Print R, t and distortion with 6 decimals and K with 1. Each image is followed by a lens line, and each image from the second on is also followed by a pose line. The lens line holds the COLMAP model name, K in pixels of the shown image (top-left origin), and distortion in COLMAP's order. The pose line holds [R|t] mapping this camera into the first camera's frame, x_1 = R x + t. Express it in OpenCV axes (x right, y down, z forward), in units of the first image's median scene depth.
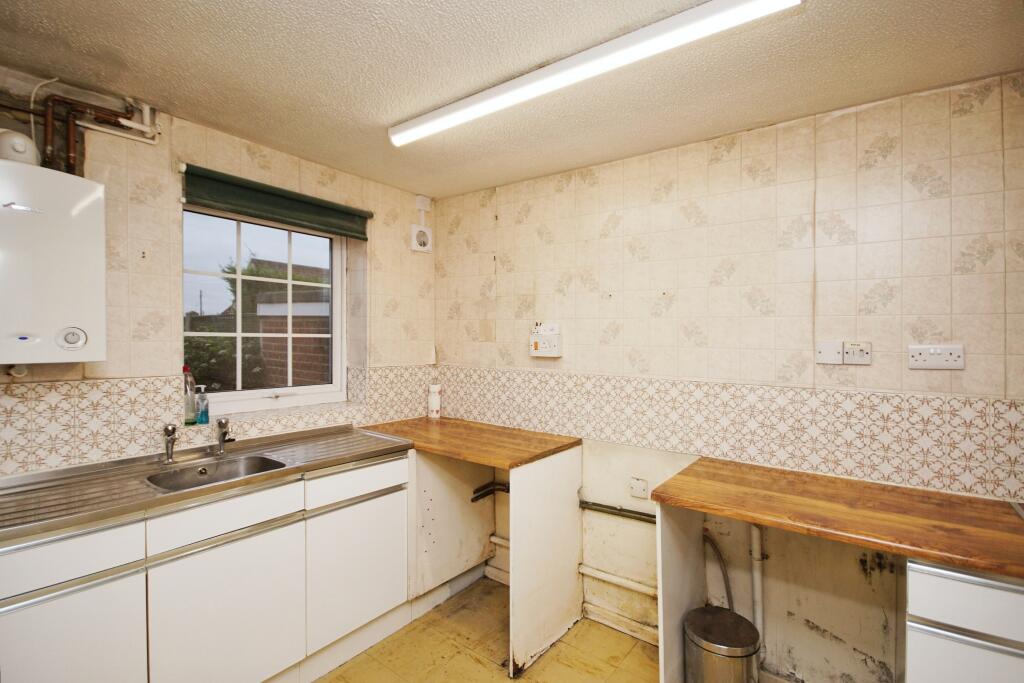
lens RADIAL K [[471.9, 0, 510.3], [0, 471.9, 334.8], [0, 0, 1]] dist [0.000884, -0.000237]
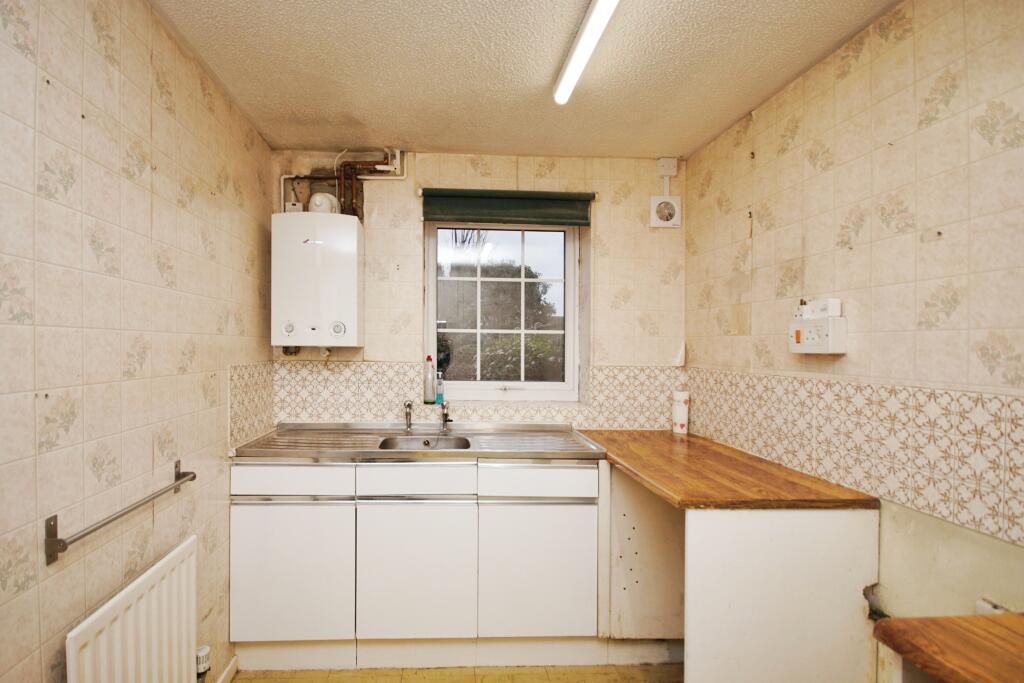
lens RADIAL K [[471.9, 0, 460.2], [0, 471.9, 352.3], [0, 0, 1]] dist [0.000884, -0.000237]
pose [[0.635332, 0.007300, -0.772205, 0.259176], [-0.004195, 0.999973, 0.006001, 0.043048], [0.772228, -0.000573, 0.635346, 0.248622]]
